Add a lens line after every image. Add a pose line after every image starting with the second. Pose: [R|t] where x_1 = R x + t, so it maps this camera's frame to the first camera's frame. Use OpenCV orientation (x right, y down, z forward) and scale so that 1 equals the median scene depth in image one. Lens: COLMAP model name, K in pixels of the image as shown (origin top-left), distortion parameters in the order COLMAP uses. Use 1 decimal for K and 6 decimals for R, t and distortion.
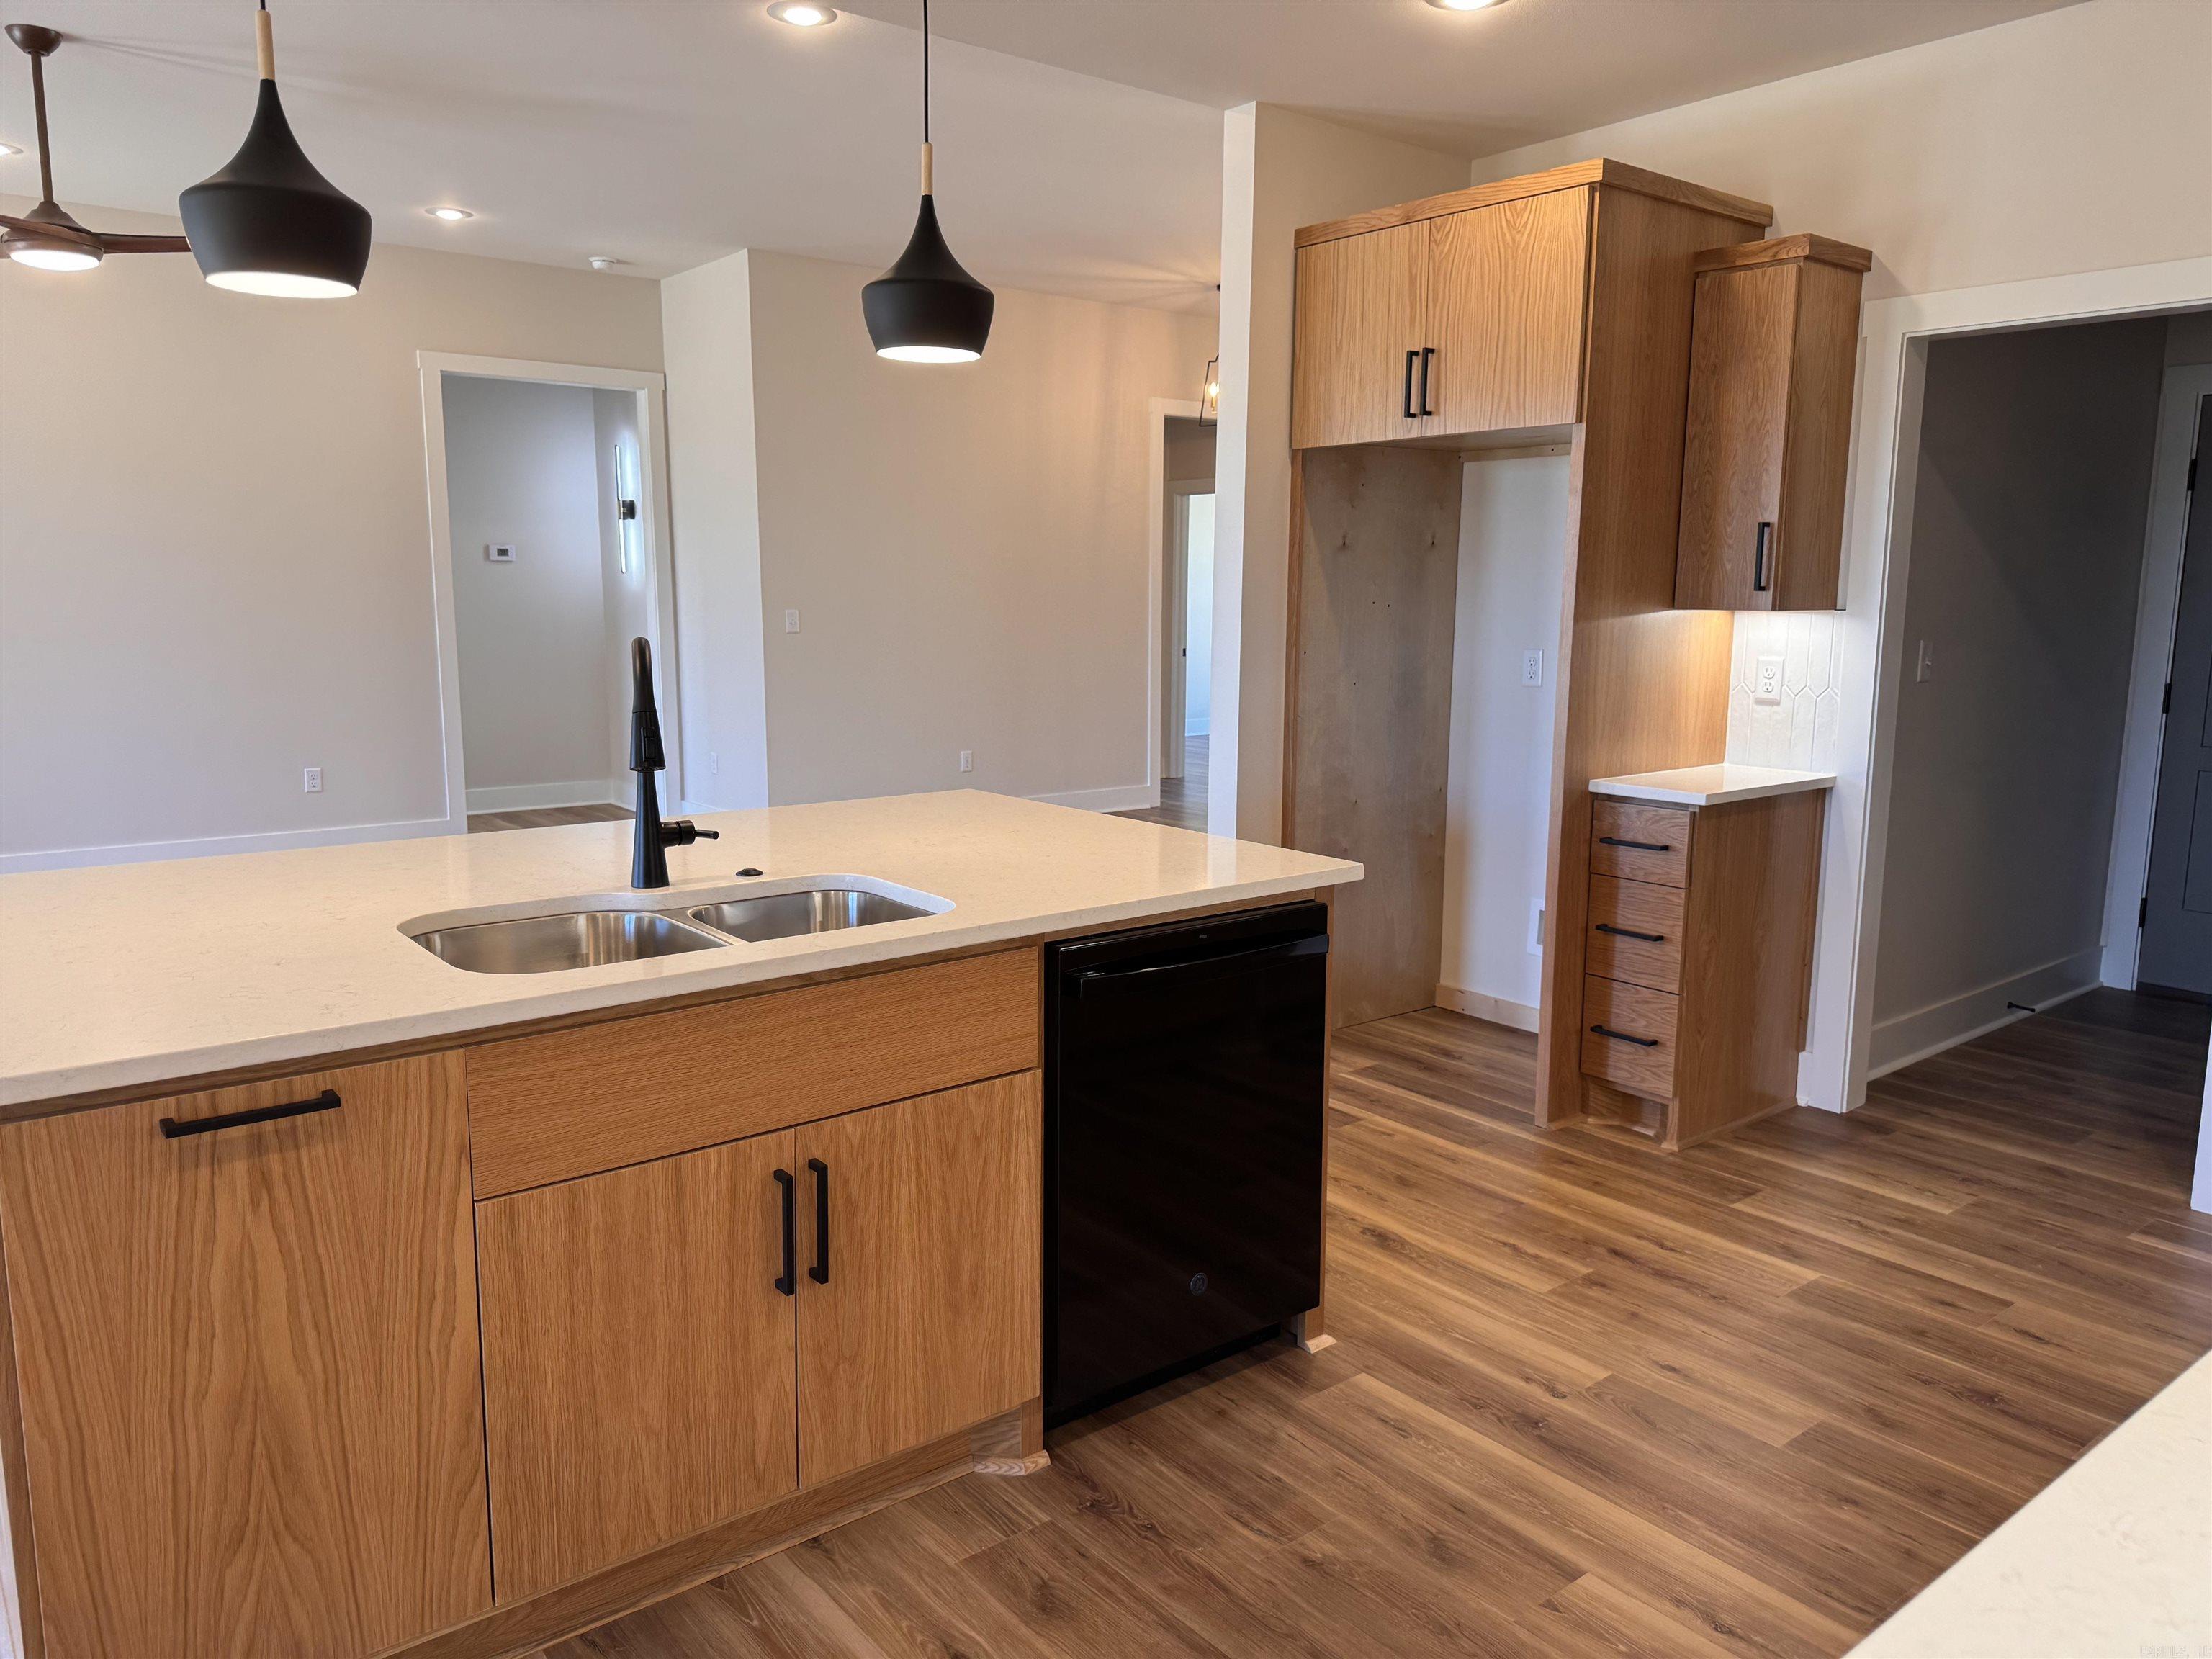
lens RADIAL K [[1560.6, 0, 1106.0], [0, 1560.6, 829.5], [0, 0, 1]] dist [0.076546, -0.113071]
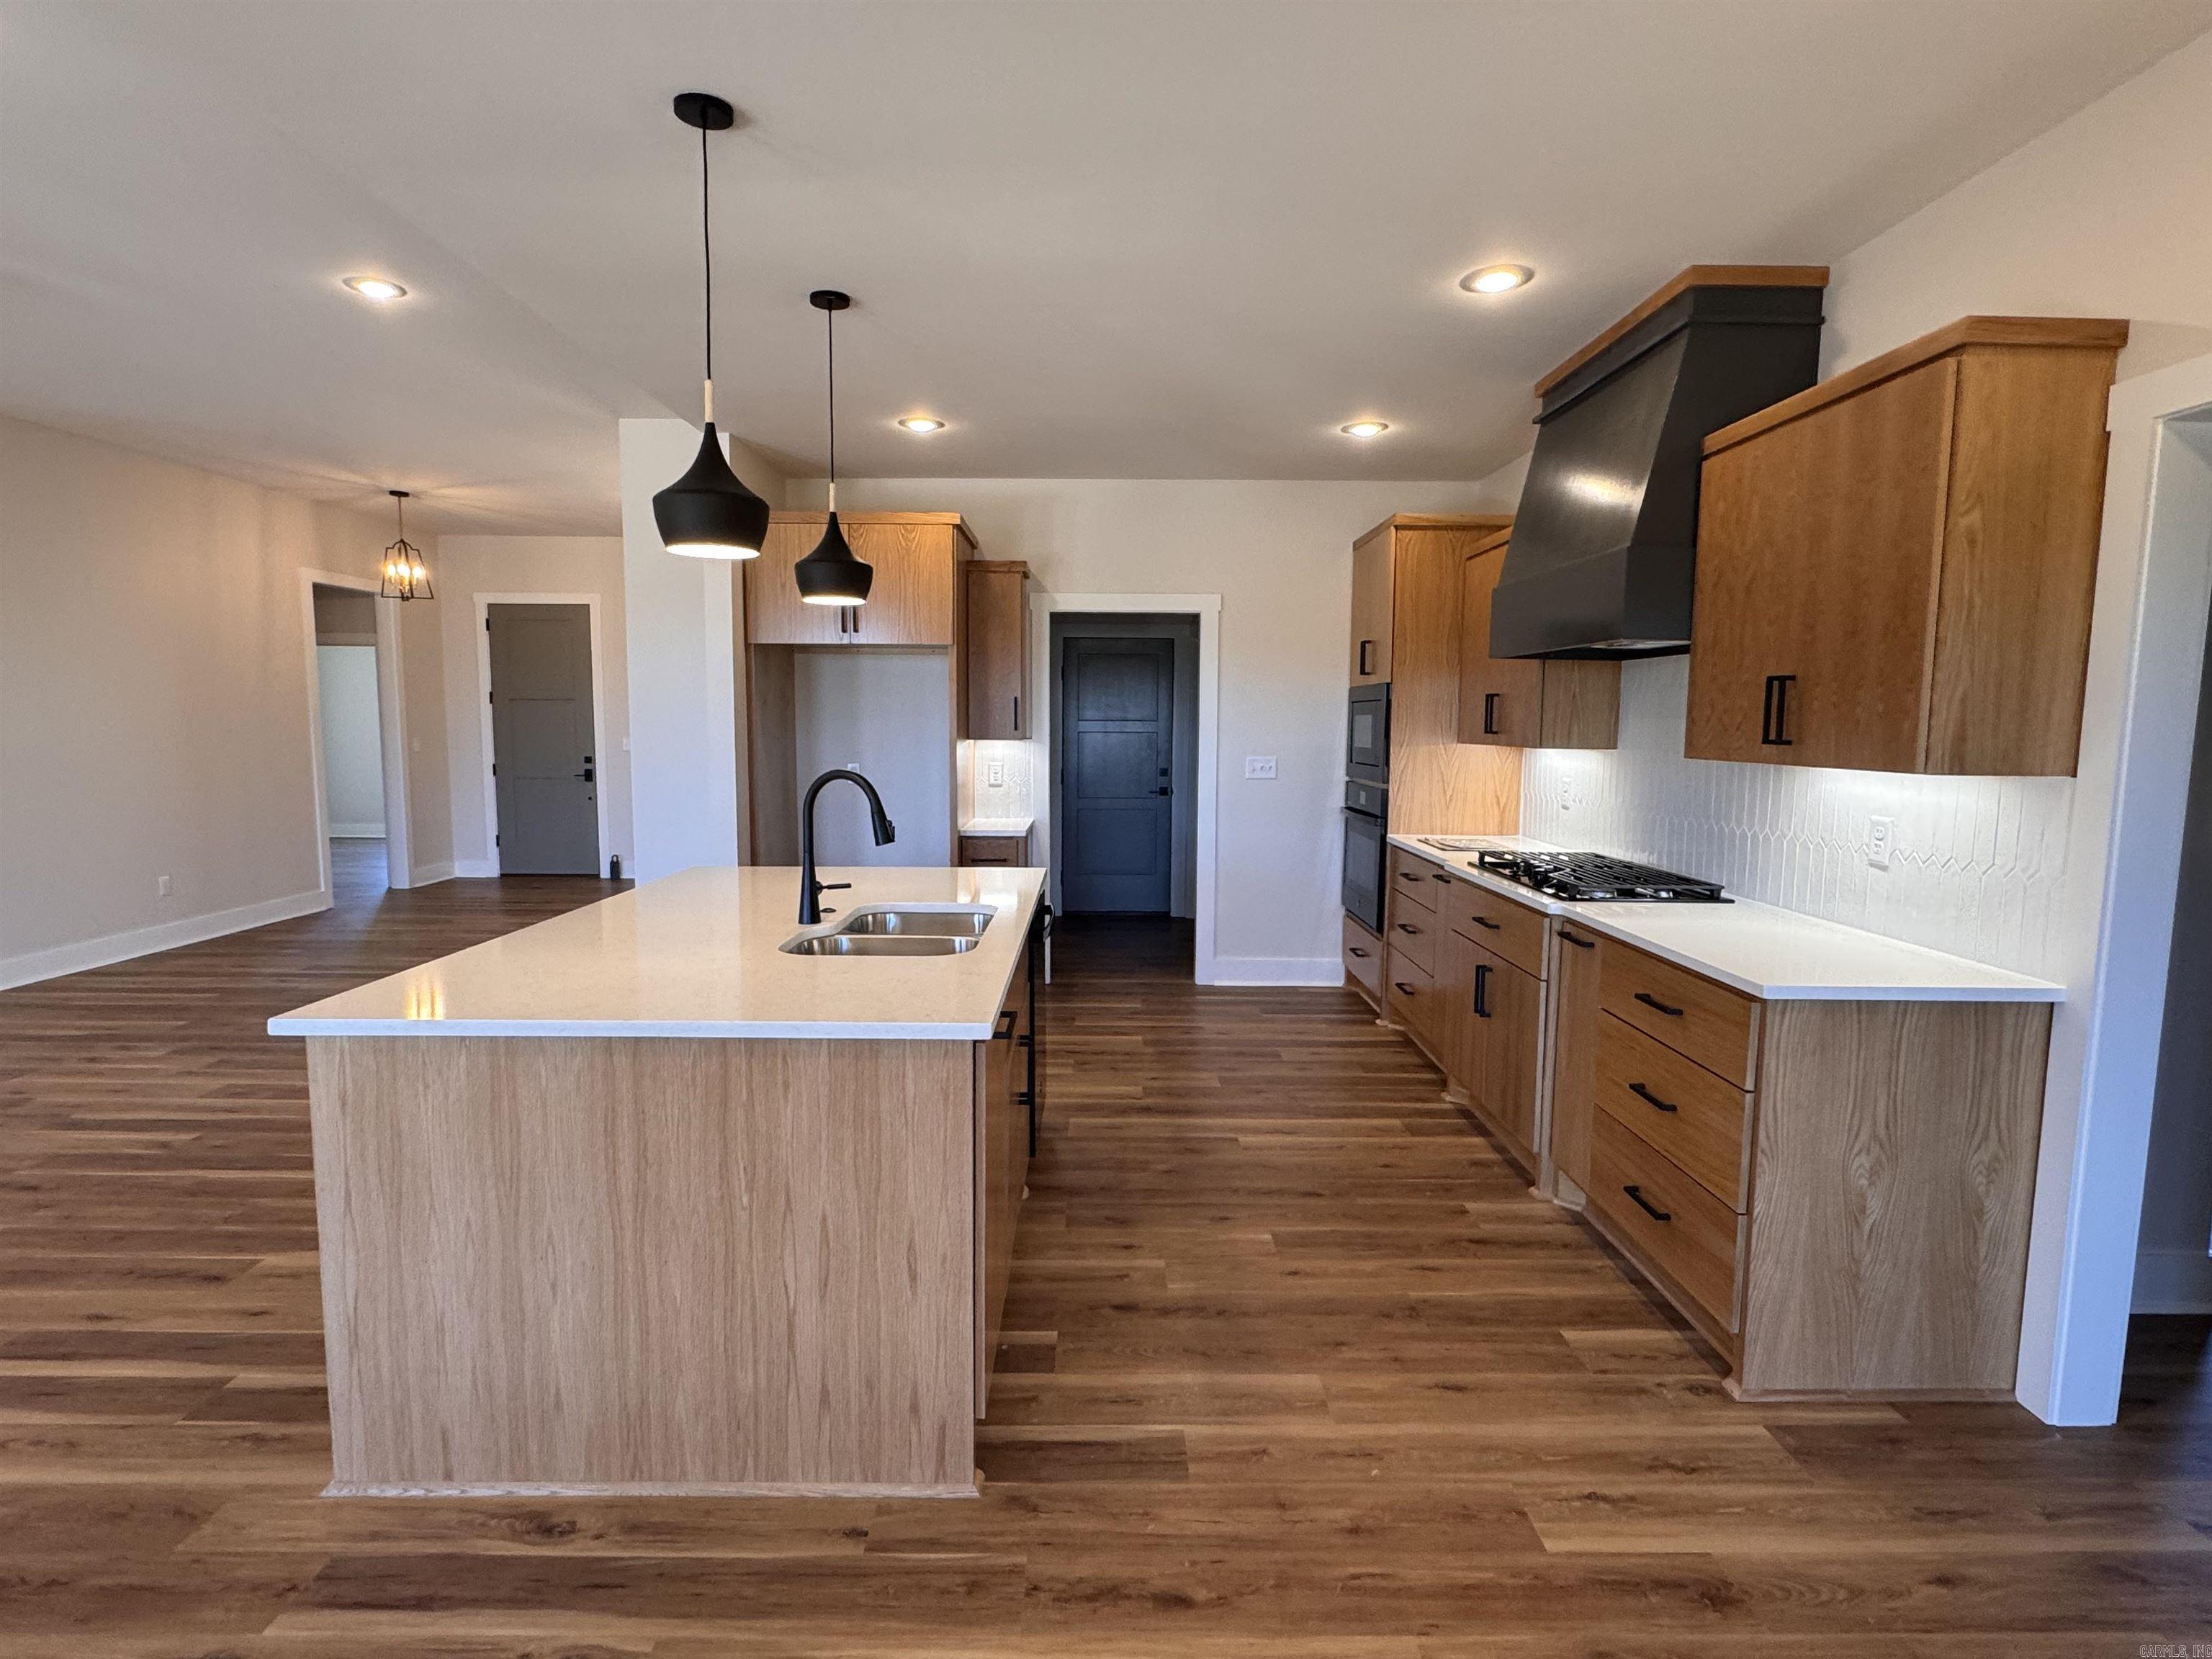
lens RADIAL K [[1111.7, 0, 1108.5], [0, 1111.7, 827.3], [0, 0, 1]] dist [-0.003166, 0.000377]
pose [[0.618271, -0.079095, 0.781975, -0.769695], [0.120935, 0.992649, 0.004786, -0.023457], [-0.776605, 0.091609, 0.623291, 0.031686]]
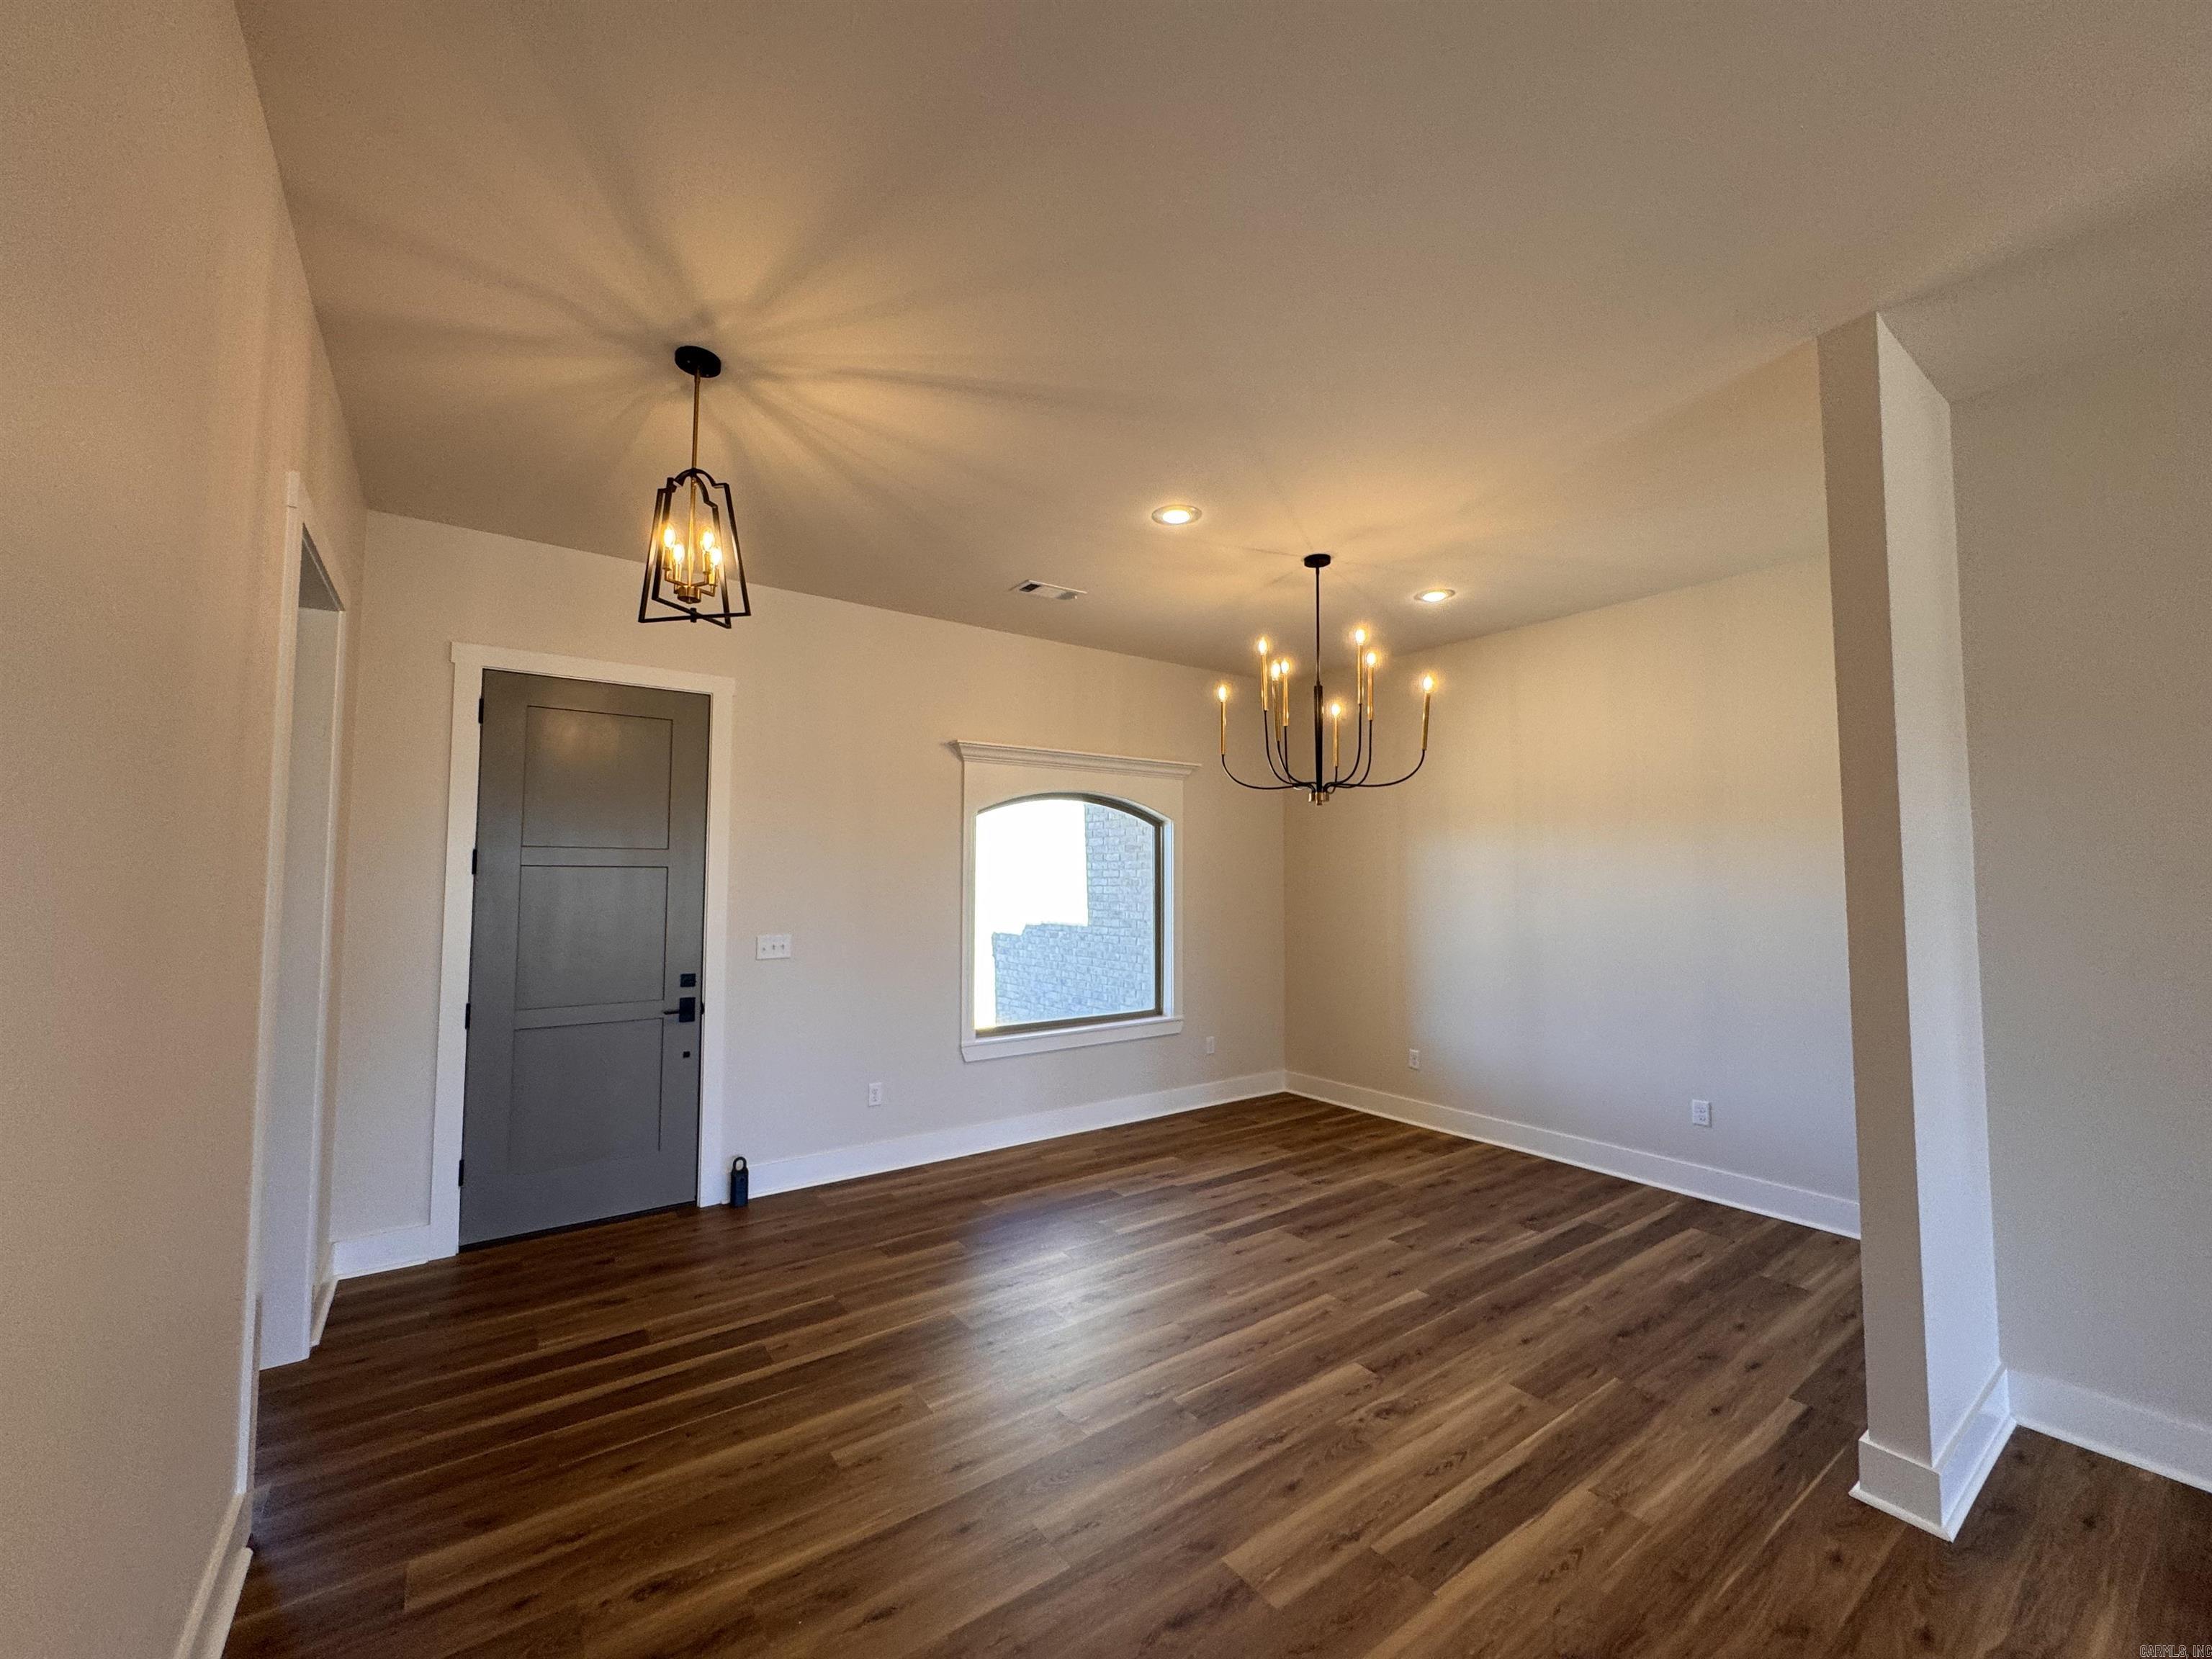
lens RADIAL K [[882.5, 0, 1105.4], [0, 882.5, 829.2], [0, 0, 1]] dist [-0.003198, 0.000630]
pose [[0.045396, 0.050178, 0.997708, -0.516021], [0.156041, 0.986122, -0.056696, -0.408476], [-0.986707, 0.158257, 0.036937, 2.309228]]
